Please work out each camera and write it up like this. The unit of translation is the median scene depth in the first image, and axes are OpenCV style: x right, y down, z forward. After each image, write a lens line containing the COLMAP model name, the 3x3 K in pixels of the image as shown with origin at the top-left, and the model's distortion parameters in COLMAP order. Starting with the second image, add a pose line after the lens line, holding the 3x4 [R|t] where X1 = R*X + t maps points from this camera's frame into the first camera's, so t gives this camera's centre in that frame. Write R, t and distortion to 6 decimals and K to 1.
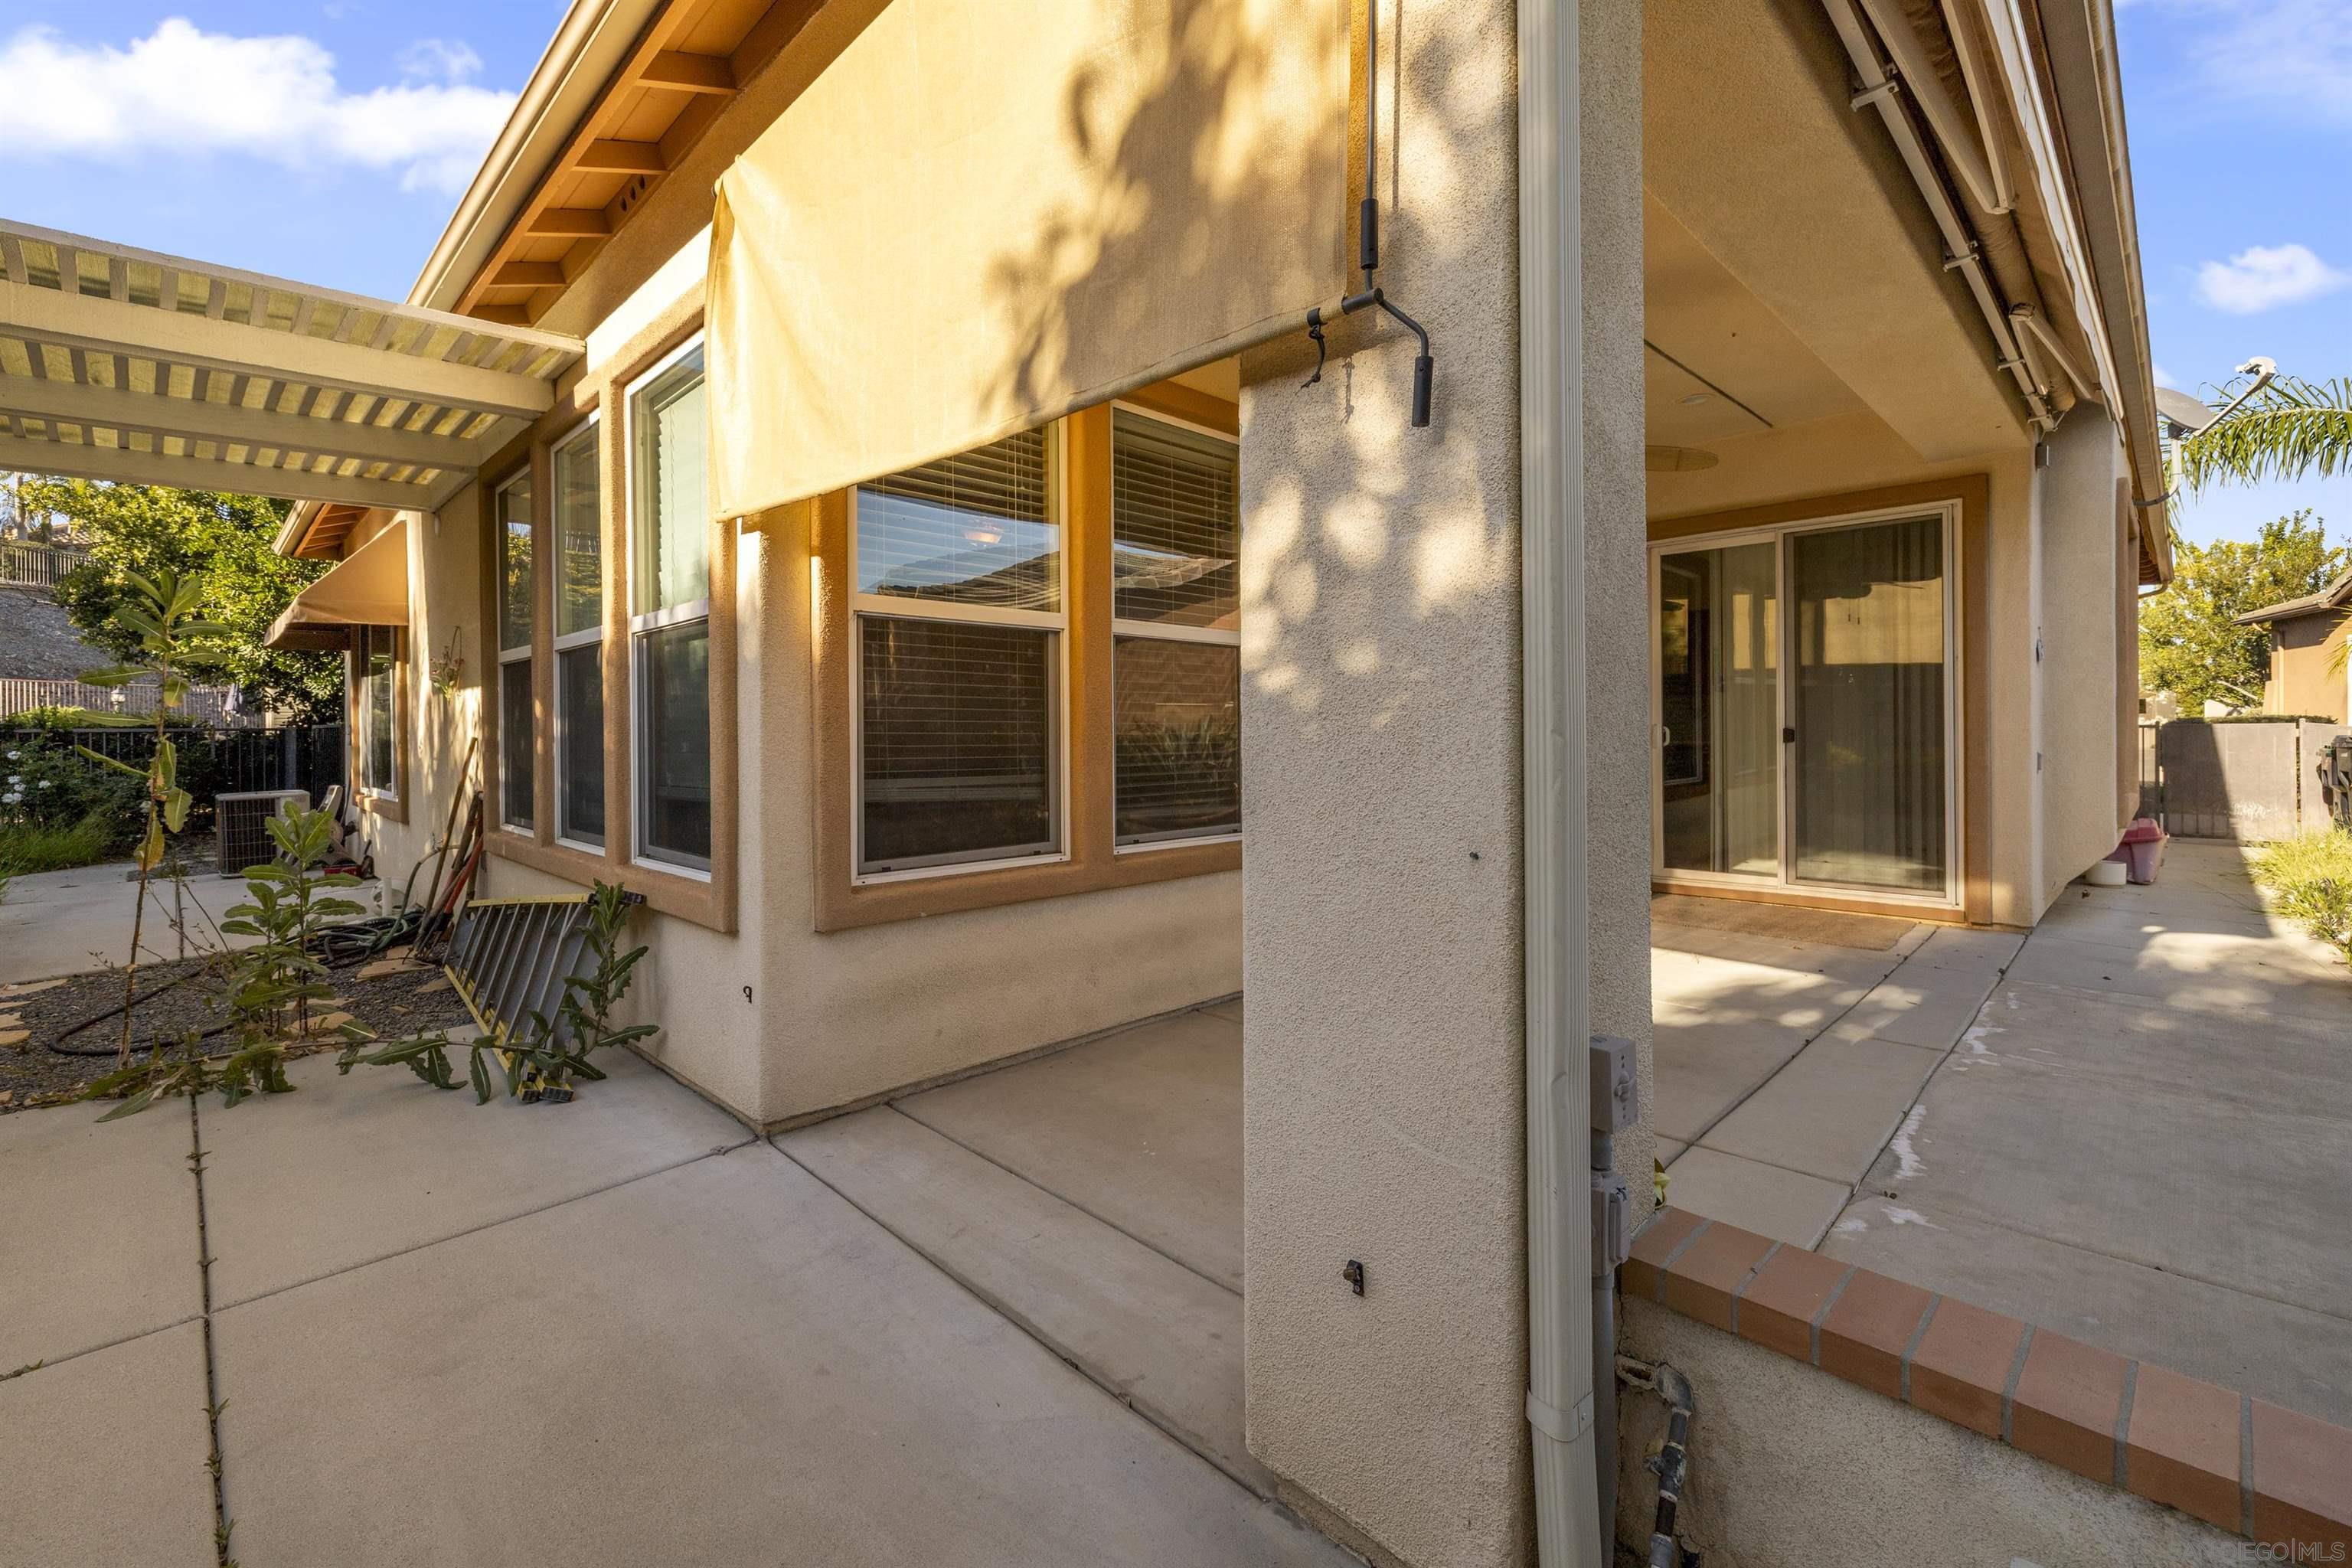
lens RADIAL K [[1006.7, 0, 1173.4], [0, 1006.7, 709.3], [0, 0, 1]] dist [0.000754, 0.000039]
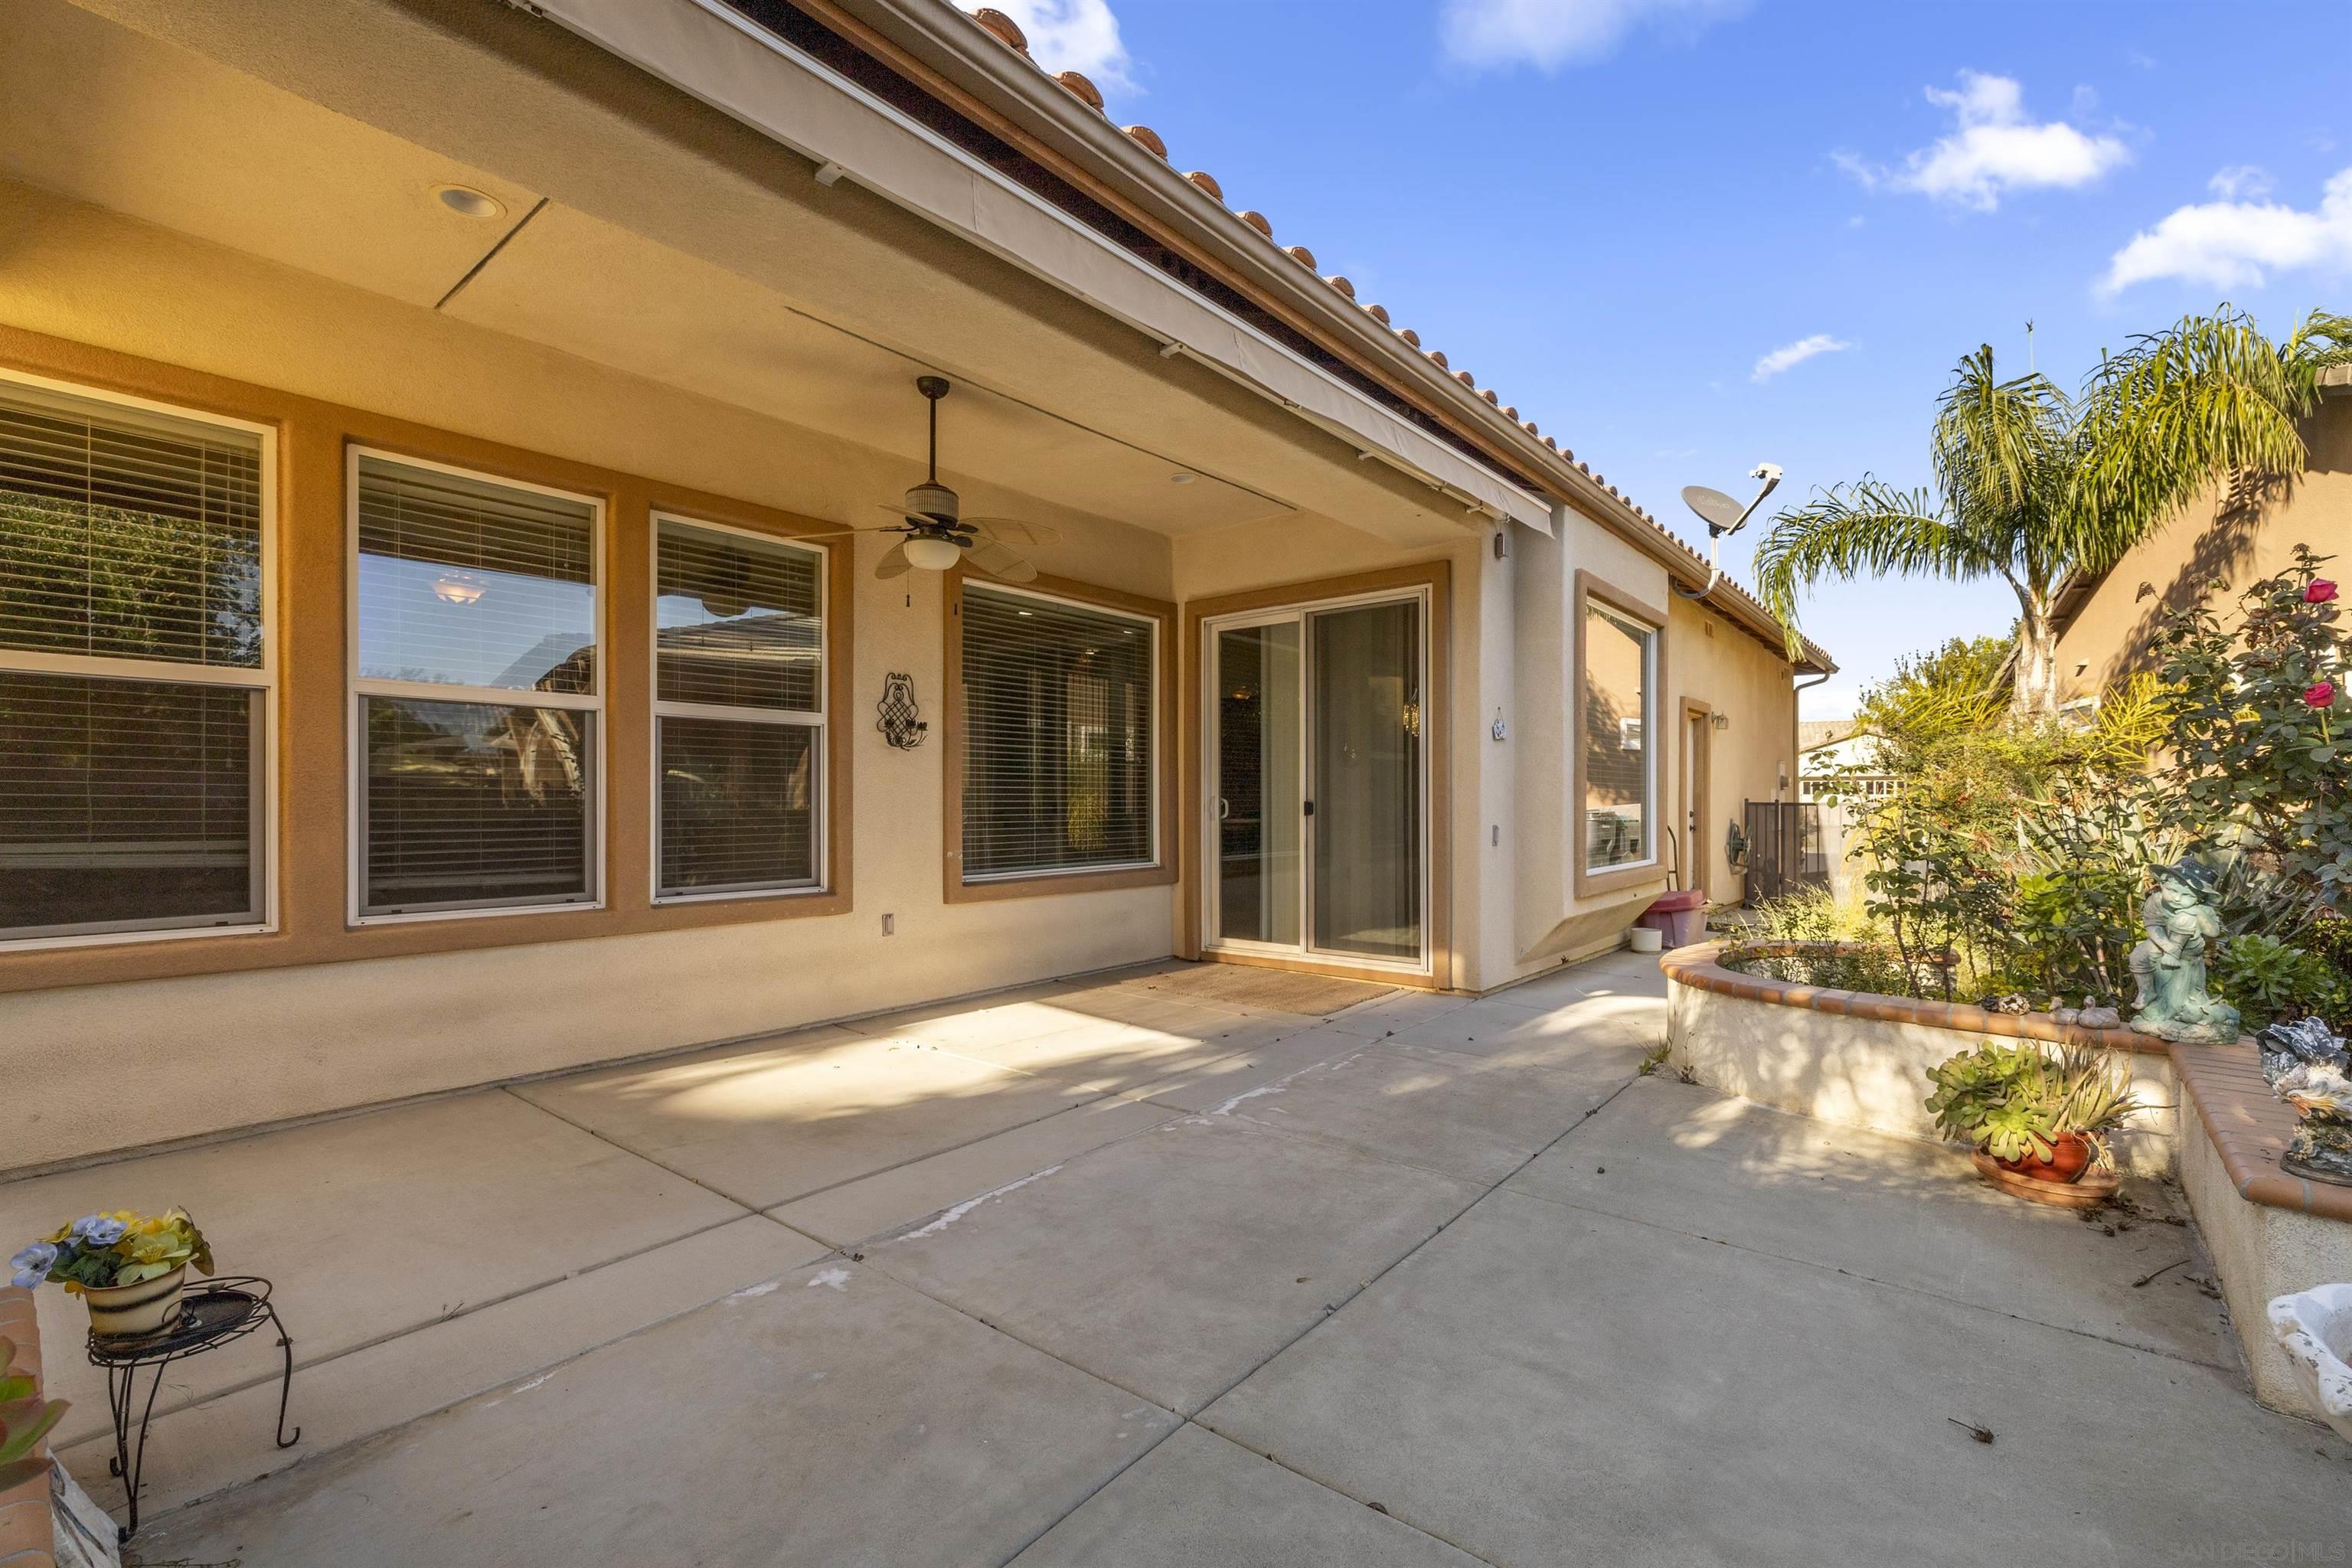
lens RADIAL K [[1013.5, 0, 1176.5], [0, 1013.5, 774.5], [0, 0, 1]] dist [0.001526, 0.000067]
pose [[0.994782, 0.011518, 0.101372, 0.640974], [-0.010841, 0.999915, -0.007226, 0.000058], [-0.101446, 0.006089, 0.994822, -0.035638]]
